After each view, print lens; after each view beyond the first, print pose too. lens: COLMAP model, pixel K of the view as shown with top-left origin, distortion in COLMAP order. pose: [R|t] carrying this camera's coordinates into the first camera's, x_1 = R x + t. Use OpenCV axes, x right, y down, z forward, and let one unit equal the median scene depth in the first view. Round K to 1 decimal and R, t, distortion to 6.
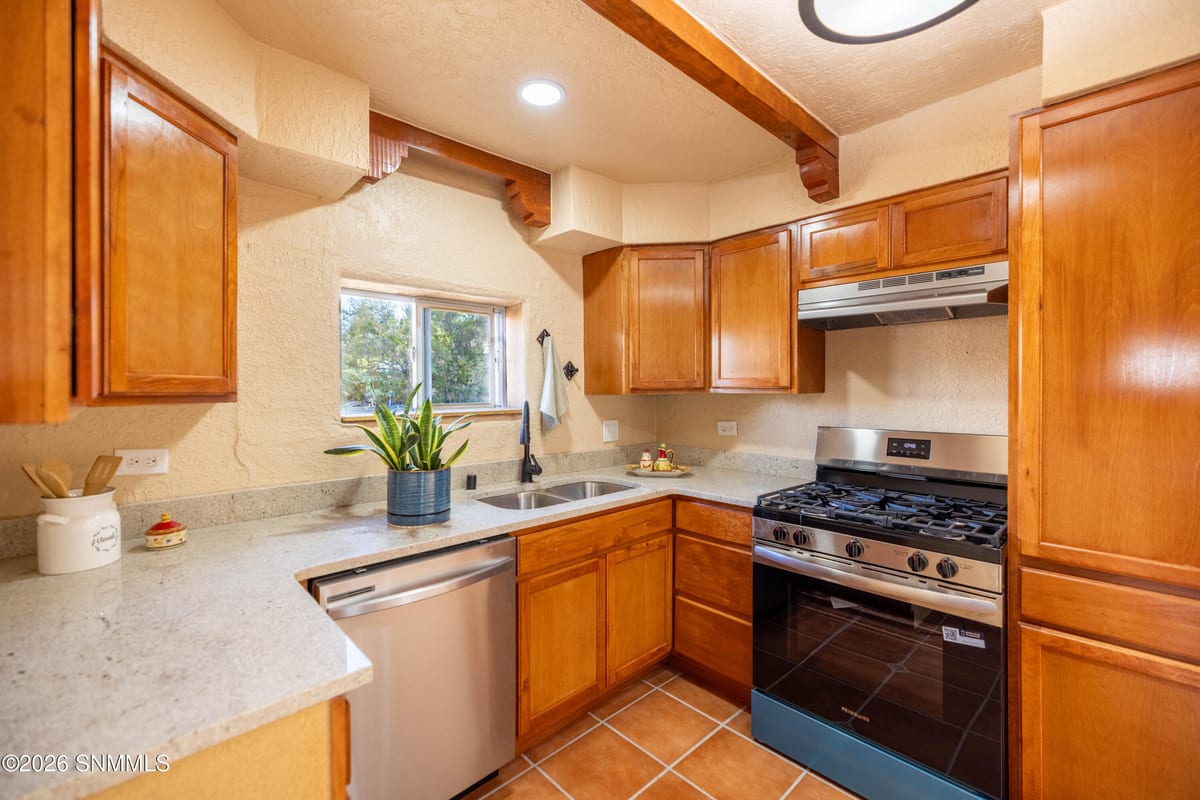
lens RADIAL K [[518.0, 0, 625.9], [0, 518.0, 390.5], [0, 0, 1]] dist [0.002231, 0.000192]
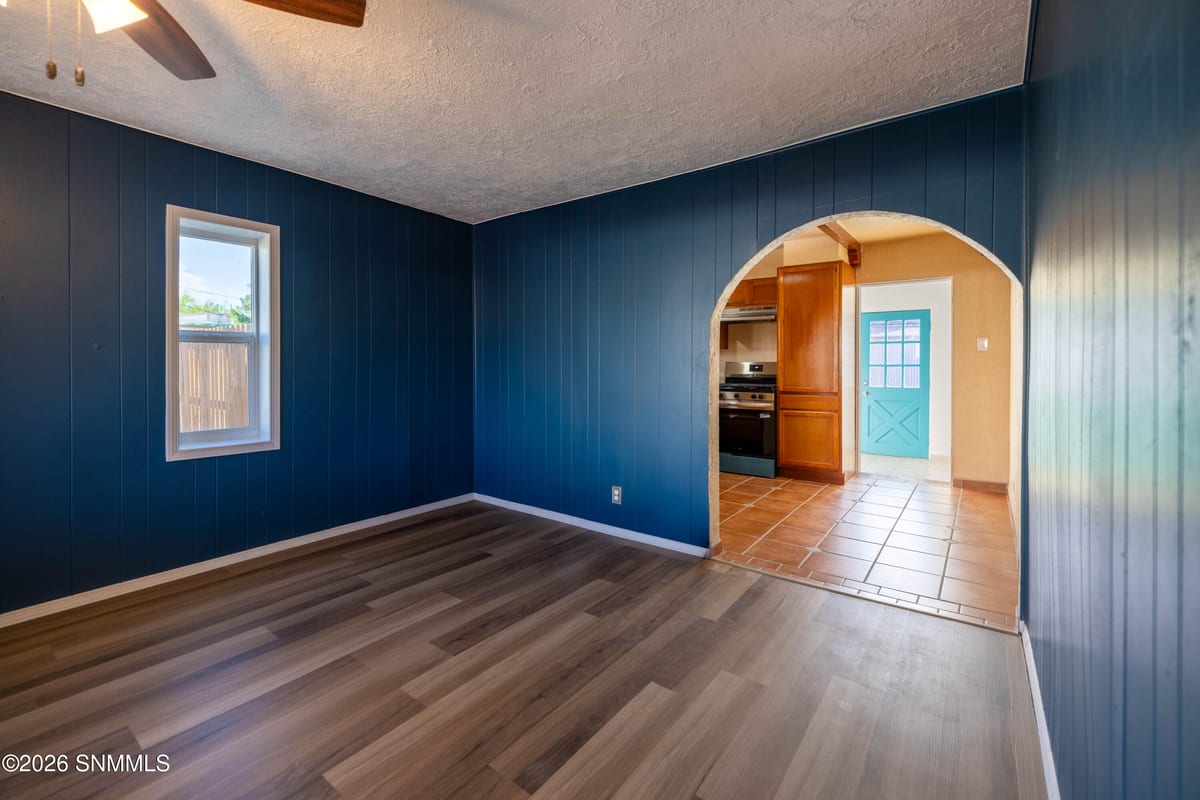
lens RADIAL K [[489.7, 0, 665.8], [0, 489.7, 363.2], [0, 0, 1]] dist [0.000187, 0.000023]
pose [[0.972276, -0.002640, 0.233823, -0.555104], [0.002524, 0.999996, 0.000795, 0.083714], [-0.233824, -0.000183, 0.972279, -1.476466]]
